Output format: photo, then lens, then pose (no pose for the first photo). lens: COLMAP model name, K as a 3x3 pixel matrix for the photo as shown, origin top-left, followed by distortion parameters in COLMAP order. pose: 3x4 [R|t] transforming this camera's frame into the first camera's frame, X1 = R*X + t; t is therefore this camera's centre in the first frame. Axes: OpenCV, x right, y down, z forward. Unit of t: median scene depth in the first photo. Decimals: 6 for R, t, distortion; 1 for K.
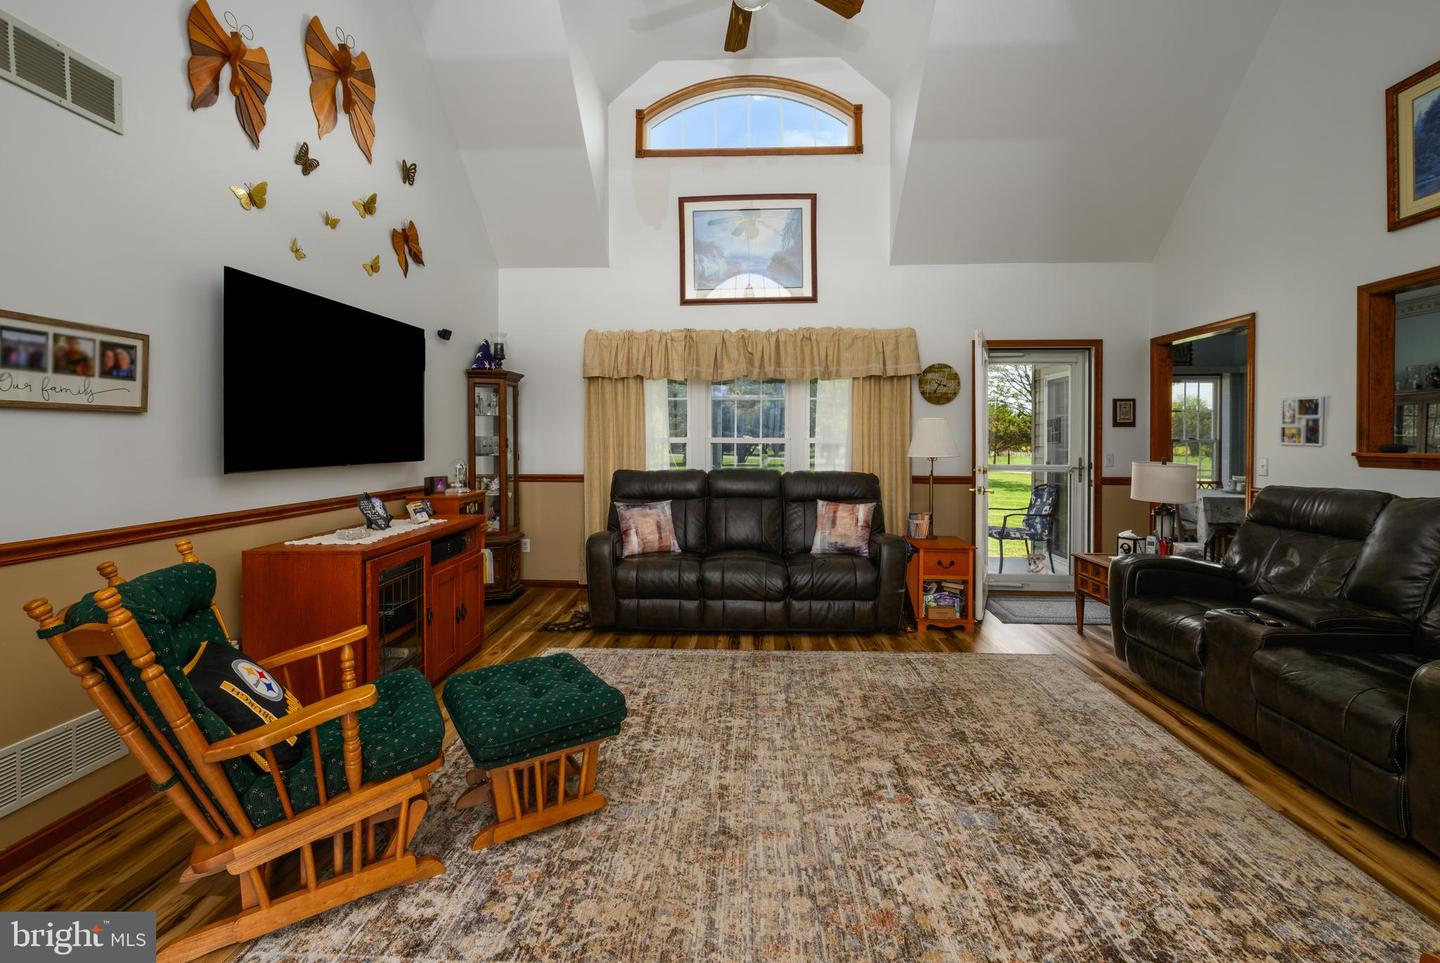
lens RADIAL K [[608.8, 0, 747.5], [0, 608.8, 443.1], [0, 0, 1]] dist [0.002298, -0.001371]
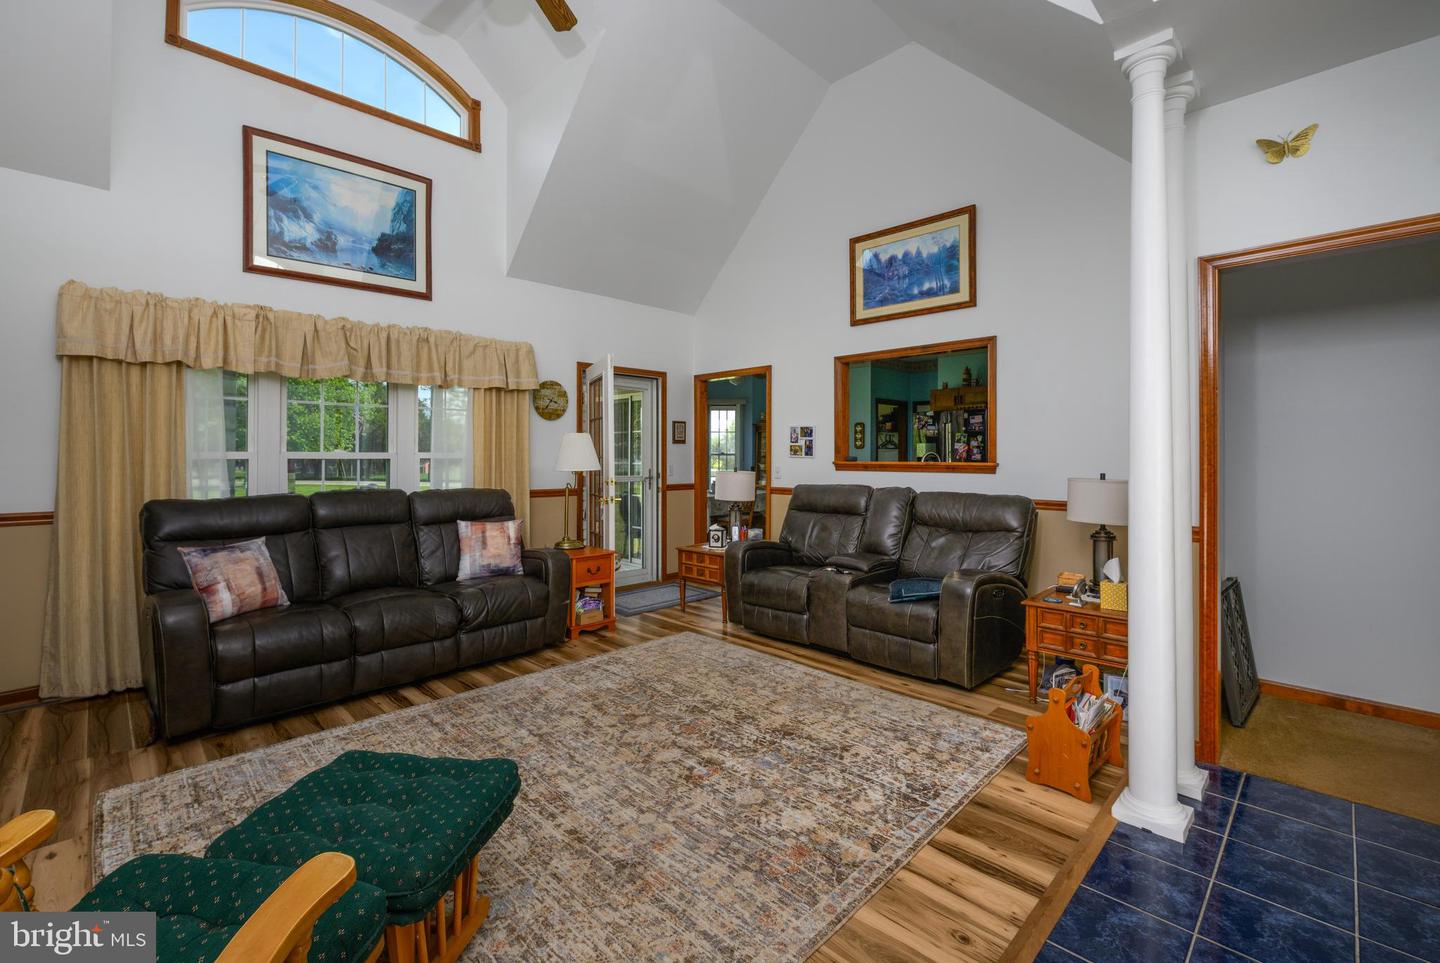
lens RADIAL K [[608.8, 0, 703.8], [0, 608.8, 451.5], [0, 0, 1]] dist [0.002298, -0.001371]
pose [[0.697687, 0.001263, 0.716402, -0.373370], [0.005889, 0.999955, -0.007498, -0.001263], [-0.716378, 0.009450, 0.697648, 0.139711]]
